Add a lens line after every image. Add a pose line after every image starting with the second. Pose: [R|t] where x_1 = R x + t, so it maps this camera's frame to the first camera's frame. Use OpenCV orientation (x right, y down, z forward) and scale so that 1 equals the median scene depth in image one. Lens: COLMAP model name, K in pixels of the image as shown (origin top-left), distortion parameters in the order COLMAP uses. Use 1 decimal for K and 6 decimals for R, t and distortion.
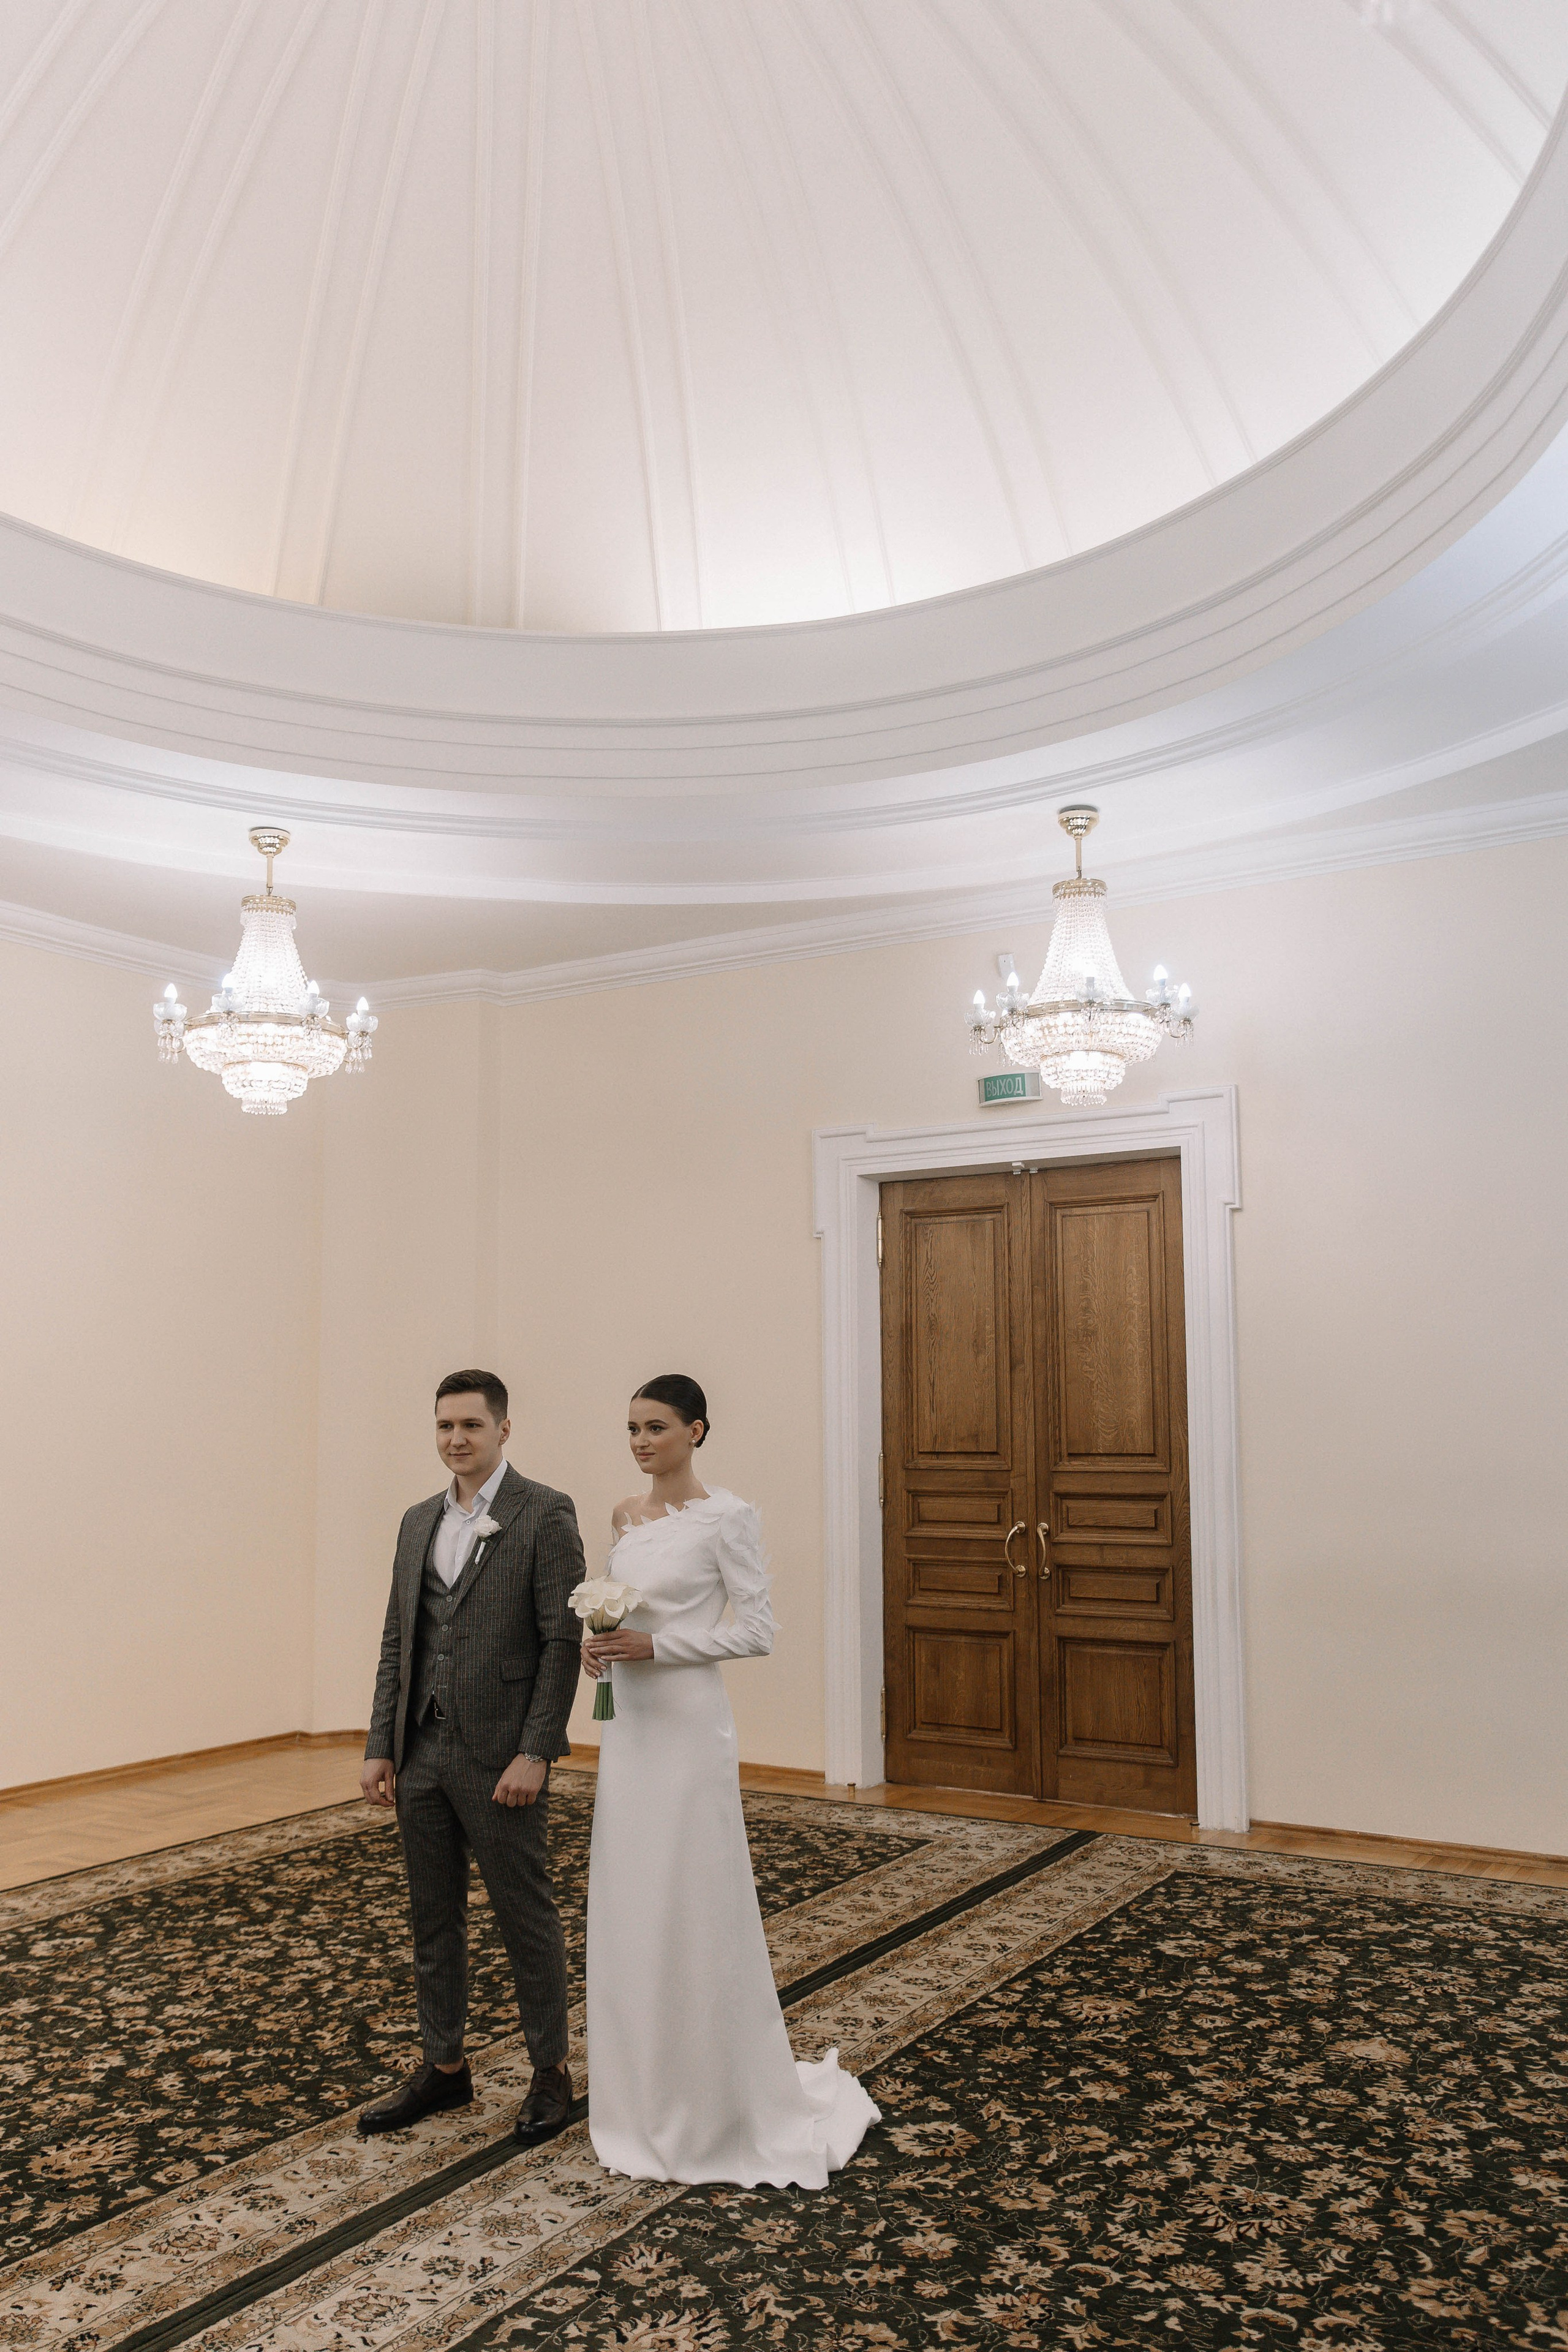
lens RADIAL K [[1838.4, 0, 784.0], [0, 1838.4, 1176.0], [0, 0, 1]] dist [-0.035495, 0.000538]
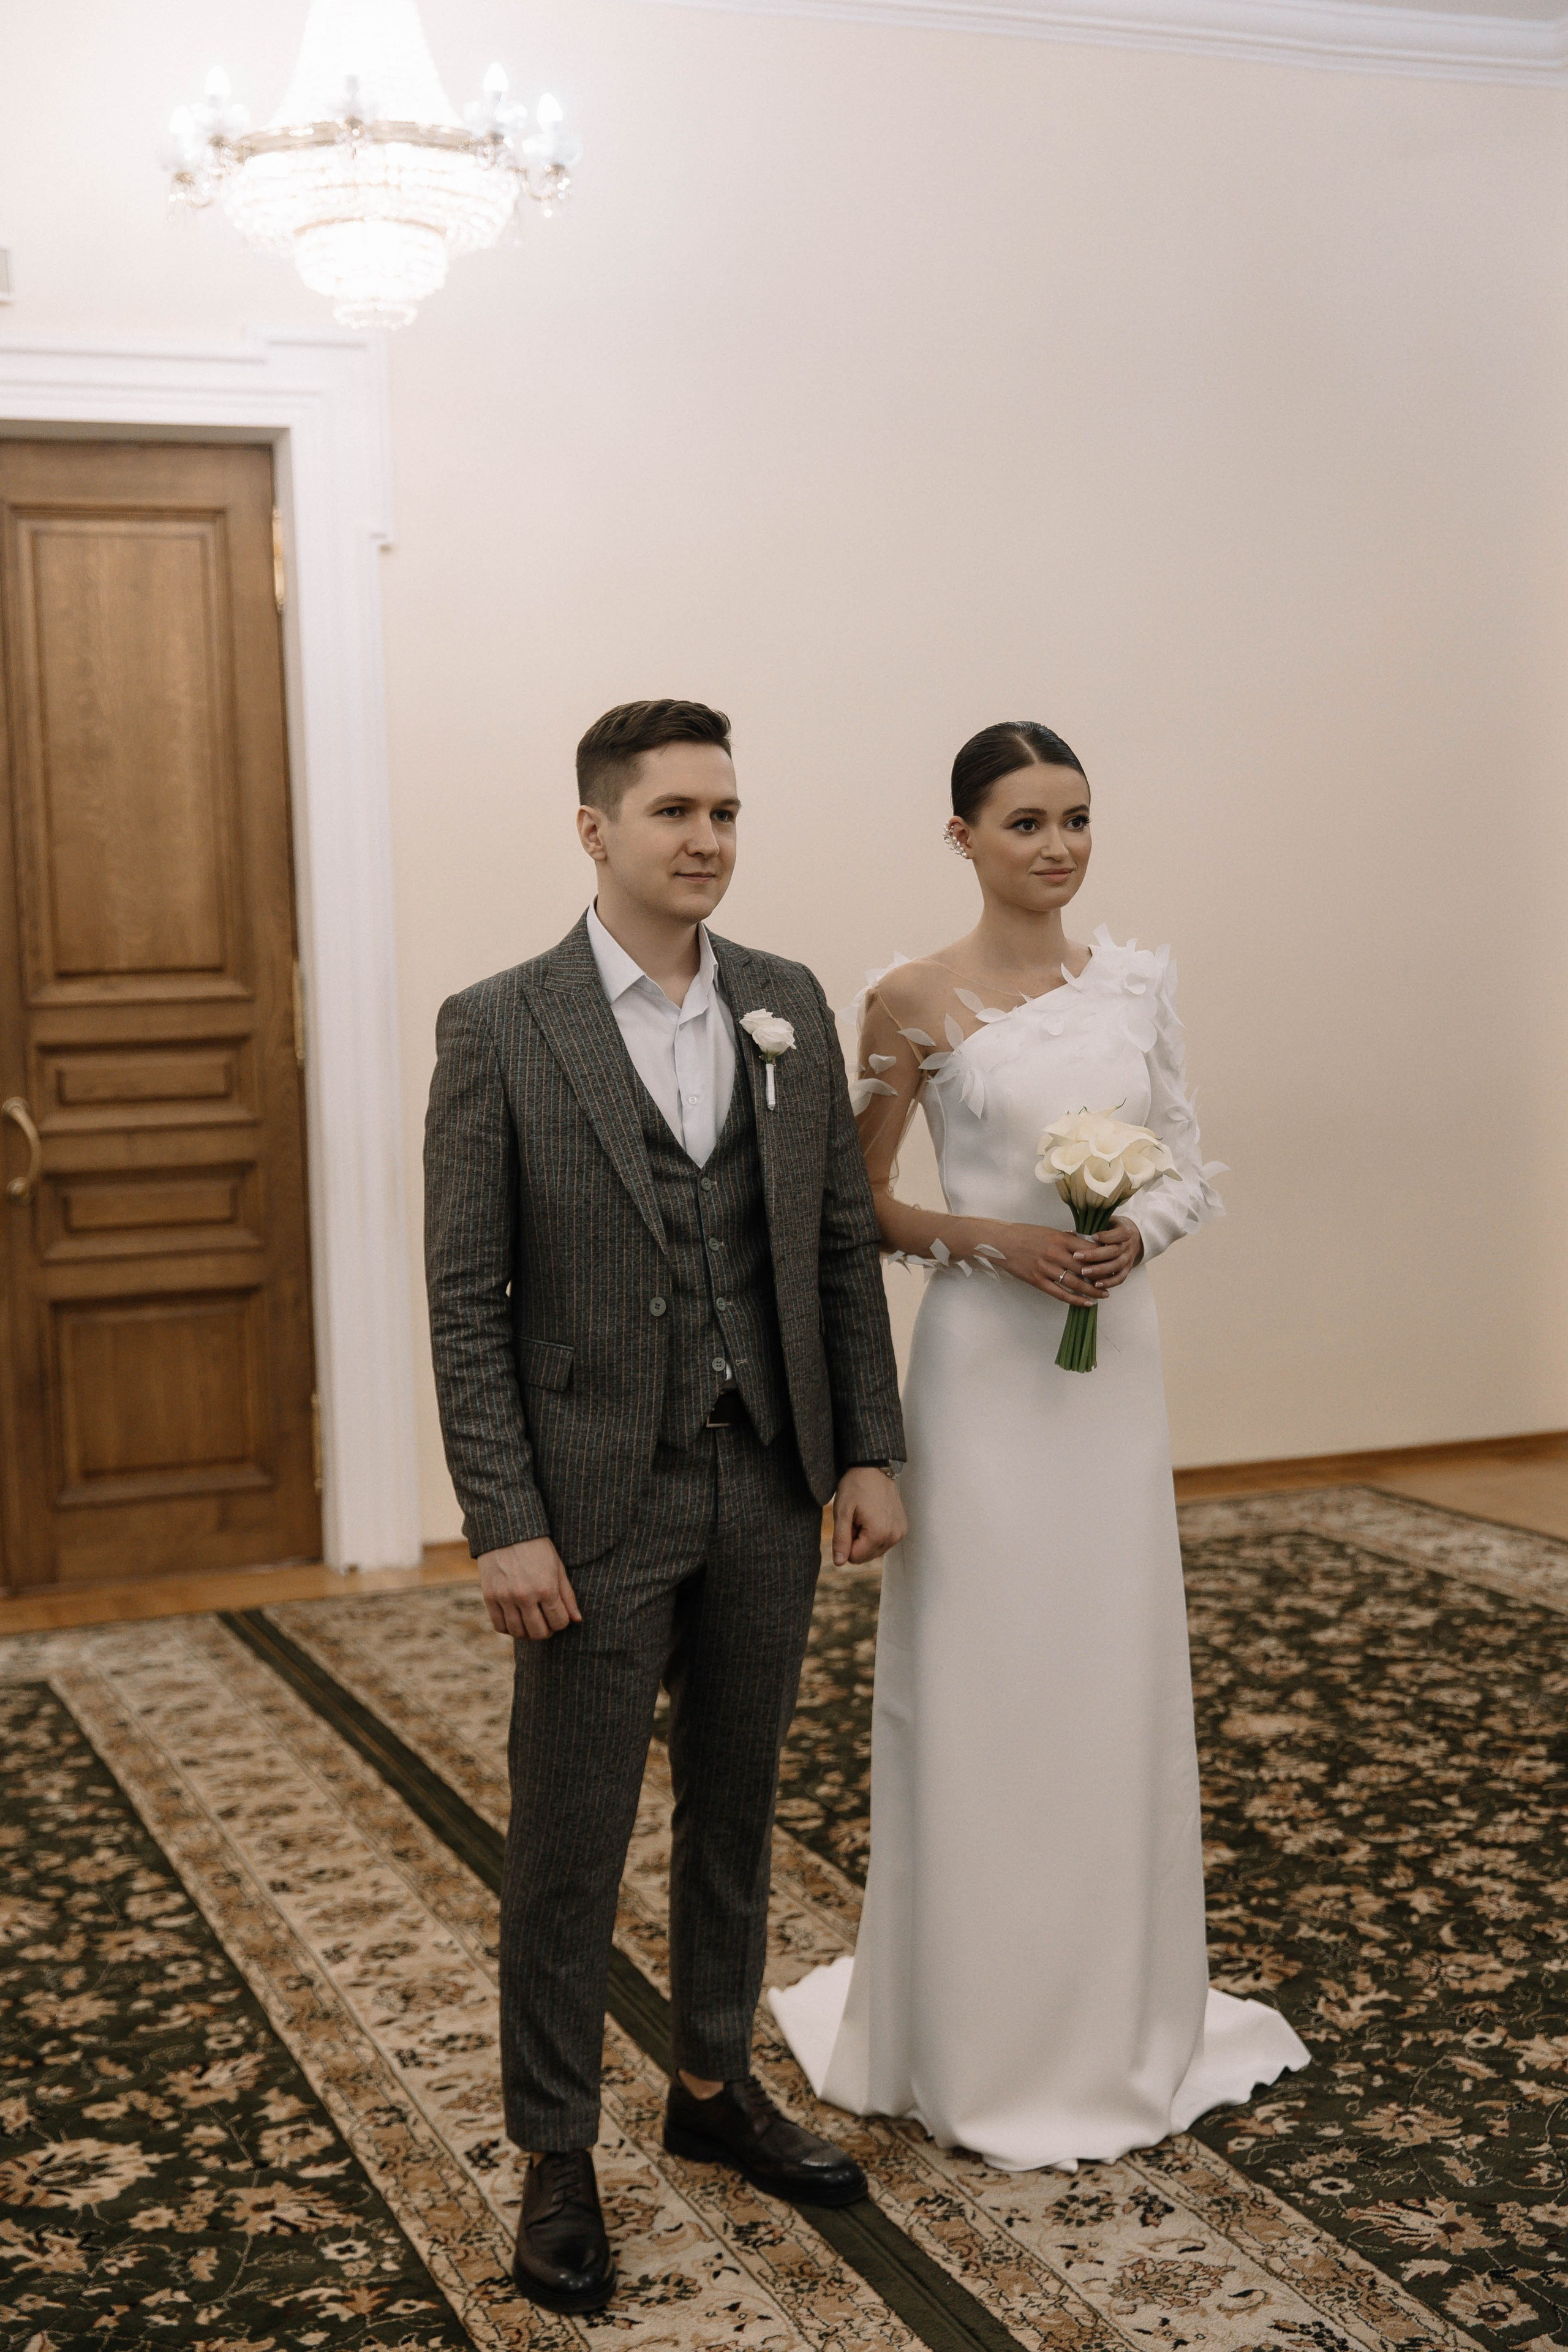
lens RADIAL K [[2963.8, 0, 784.0], [0, 2963.8, 1176.0], [0, 0, 1]] dist [-0.015959, -0.005830]
pose [[0.591230, -0.073506, 0.803147, -0.443926], [-0.075814, 0.986363, 0.146084, 0.067113], [-0.802932, -0.147259, 0.577594, 0.314066]]
